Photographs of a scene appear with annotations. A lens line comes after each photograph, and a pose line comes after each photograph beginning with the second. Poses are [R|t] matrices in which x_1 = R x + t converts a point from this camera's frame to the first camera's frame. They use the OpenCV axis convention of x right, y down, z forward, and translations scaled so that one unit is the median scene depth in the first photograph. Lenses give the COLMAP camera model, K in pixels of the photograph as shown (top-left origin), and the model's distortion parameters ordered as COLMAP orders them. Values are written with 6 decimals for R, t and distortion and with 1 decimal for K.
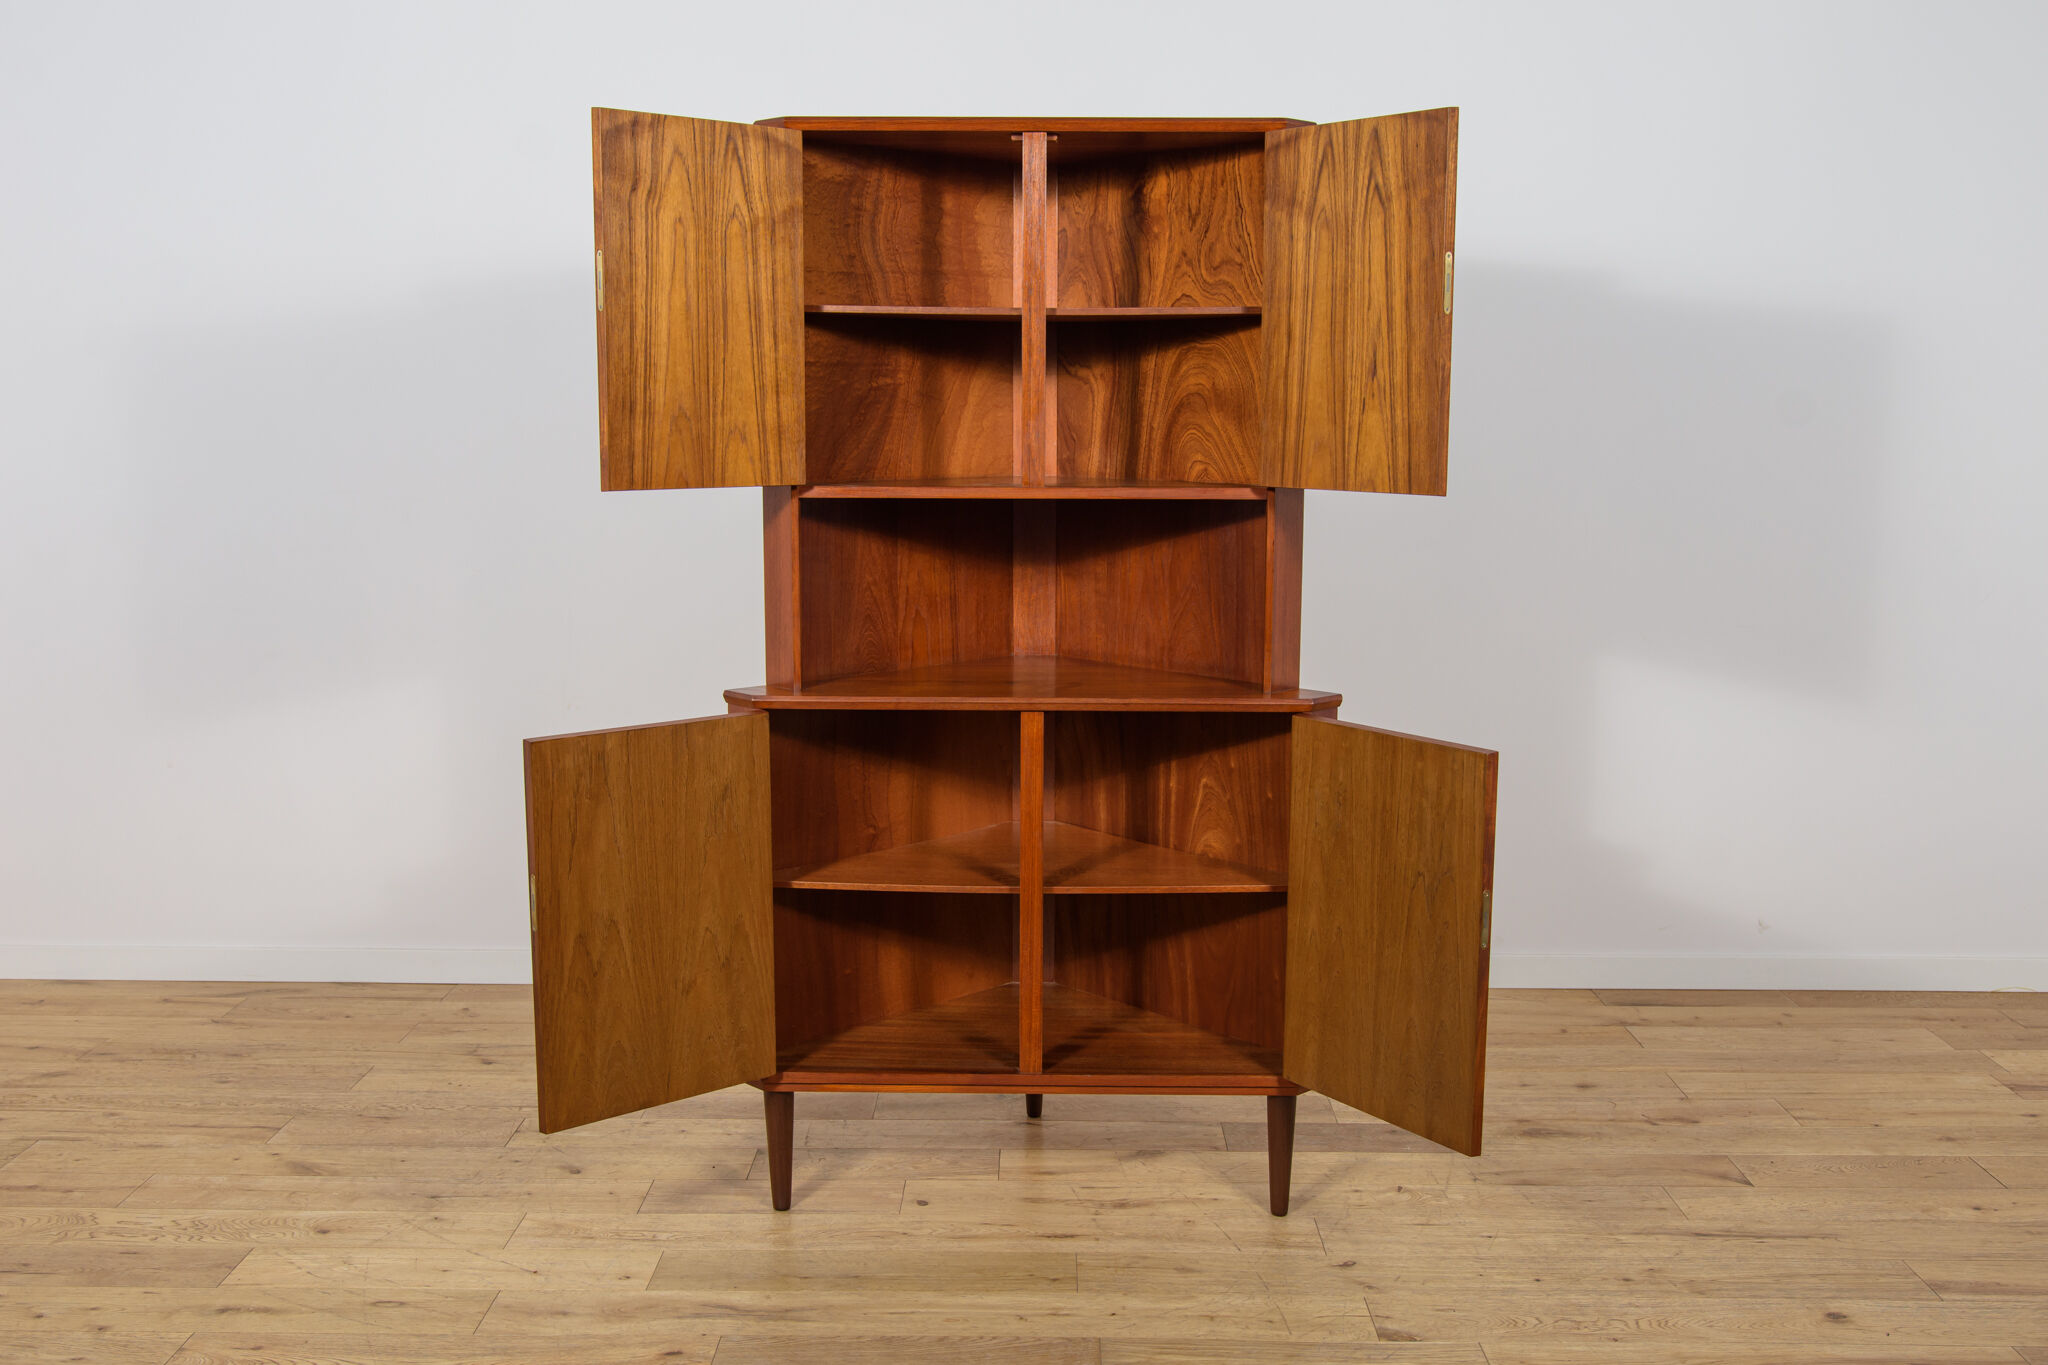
lens RADIAL K [[1898.8, 0, 1017.2], [0, 1898.8, 709.4], [0, 0, 1]] dist [-0.013863, 0.004262]
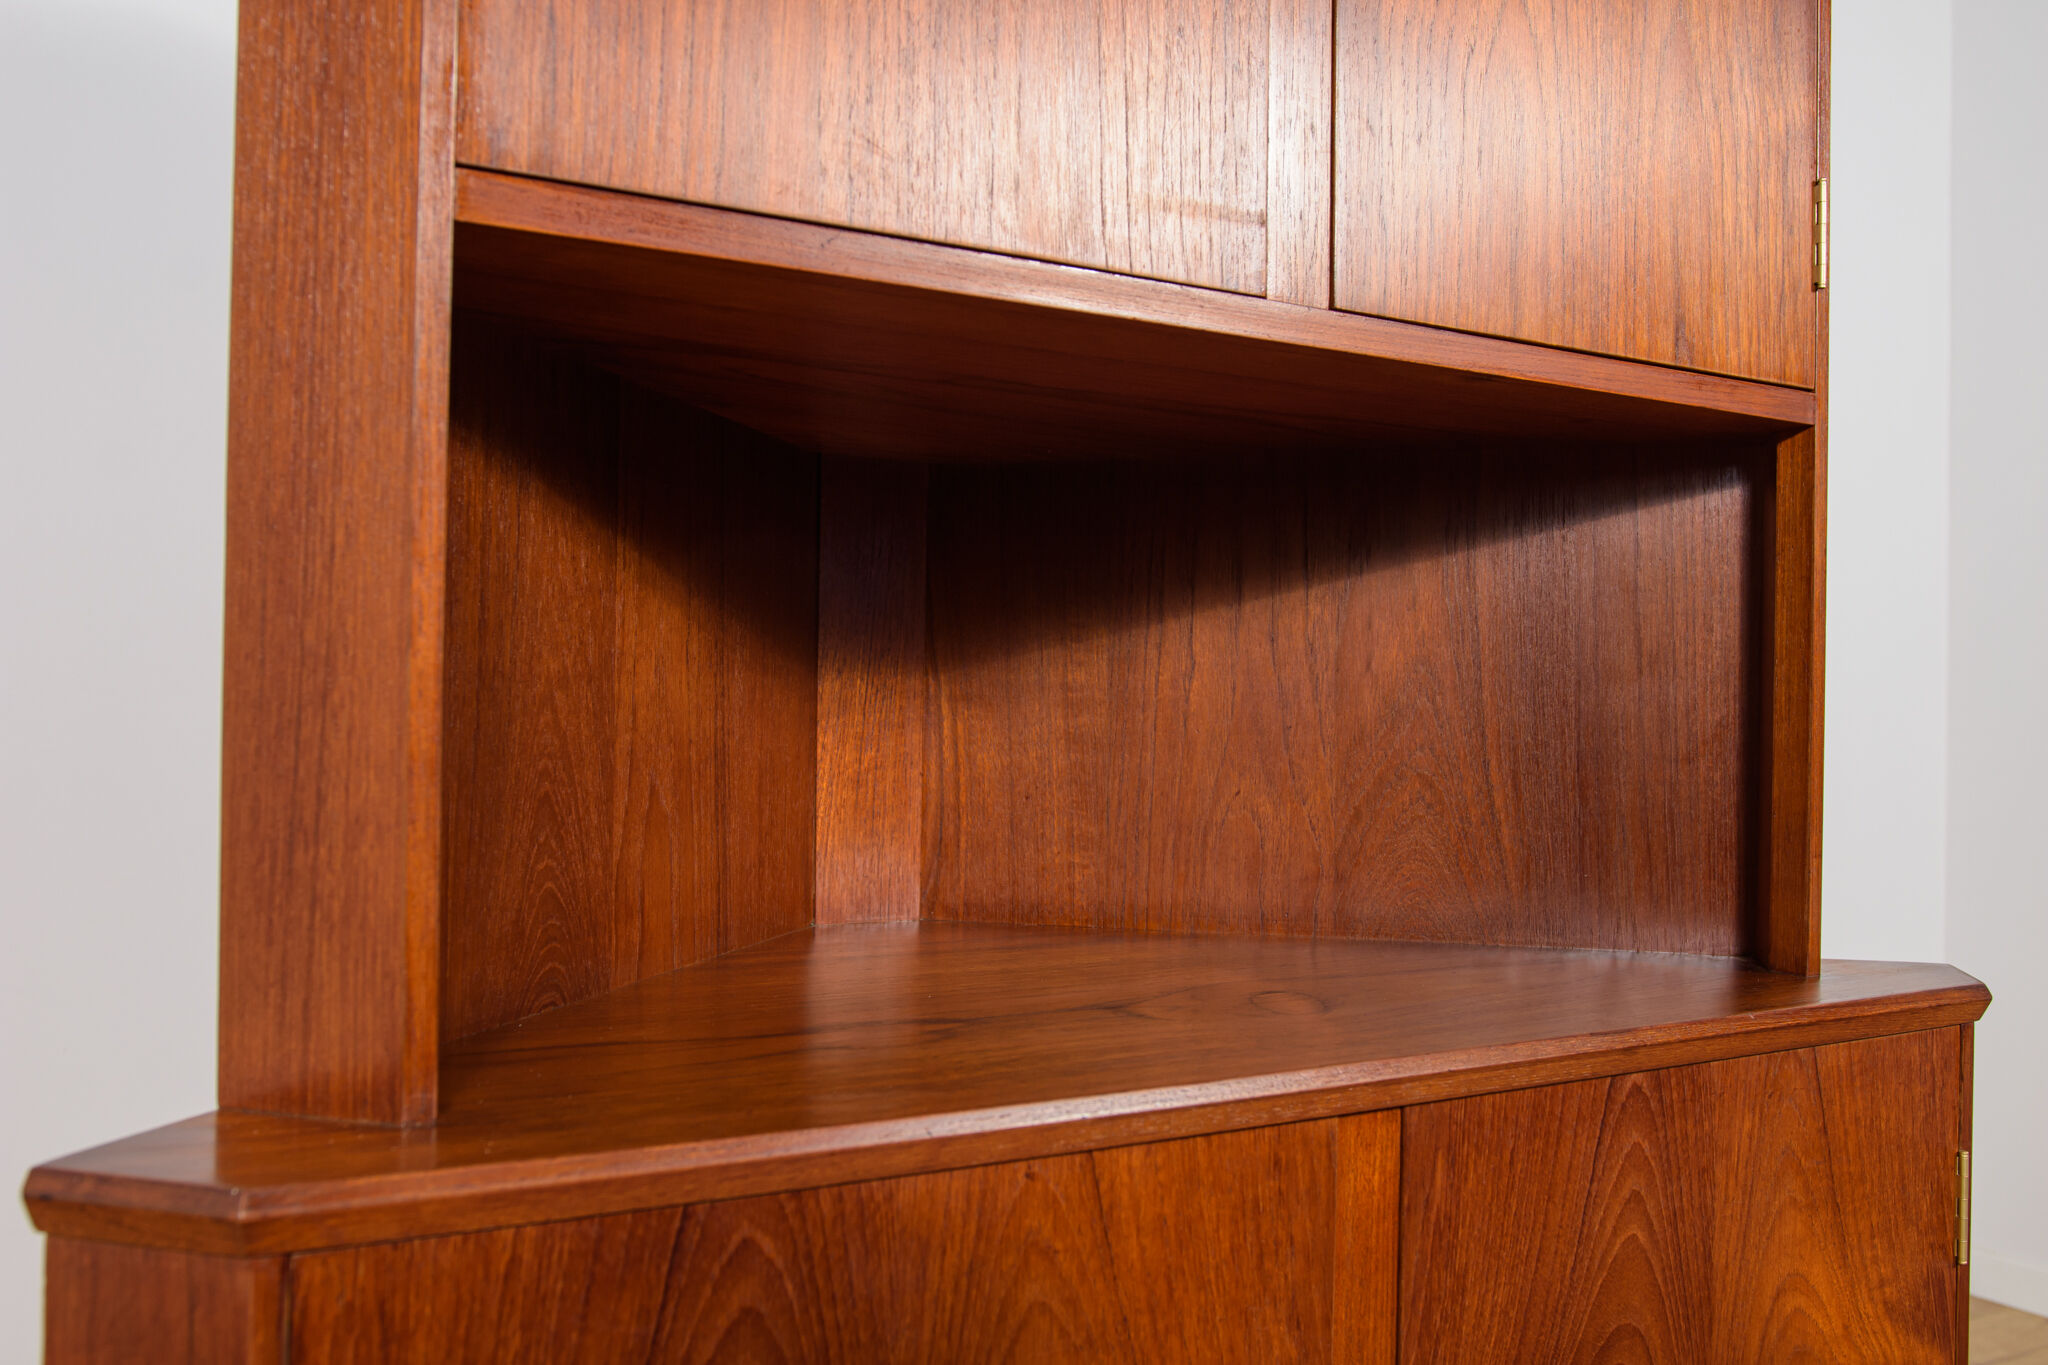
lens RADIAL K [[1772.7, 0, 1017.7], [0, 1772.7, 713.3], [0, 0, 1]] dist [-0.028669, 0.009870]
pose [[0.853018, 0.005131, 0.521856, -0.151860], [0.074726, 0.988447, -0.131865, -0.023076], [-0.516504, 0.151480, 0.842780, 0.746644]]
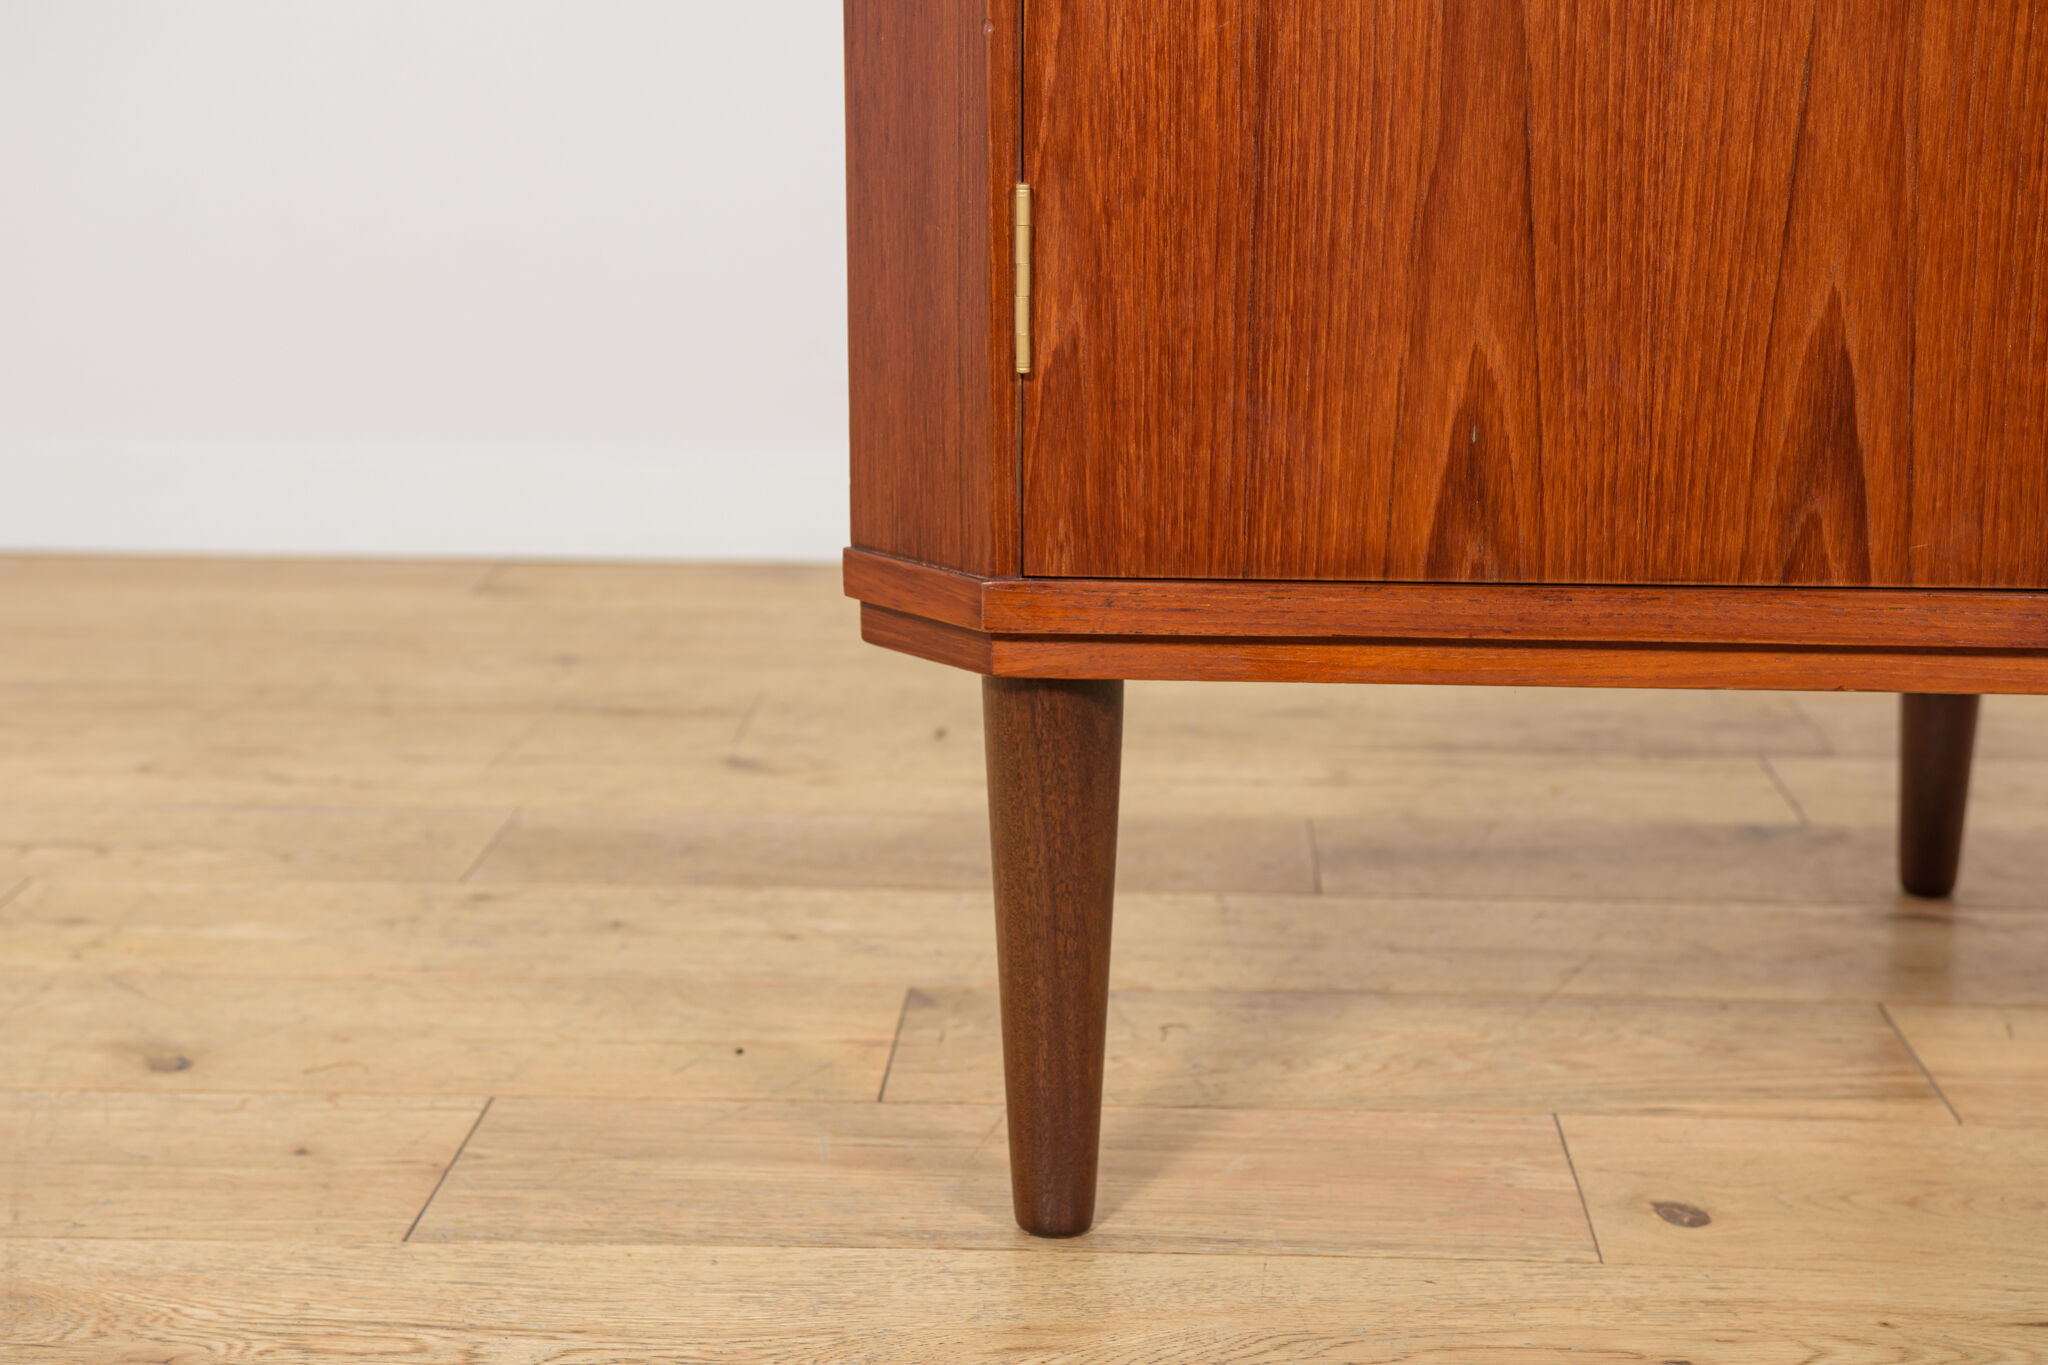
lens RADIAL K [[2859.3, 0, 1024.0], [0, 2859.3, 682.5], [0, 0, 1]] dist [0.095772, 0.078033]
pose [[0.999238, 0.009079, -0.037954, -0.112981], [-0.006031, 0.996804, 0.079652, 0.169151], [0.038556, -0.079363, 0.996100, 0.655789]]
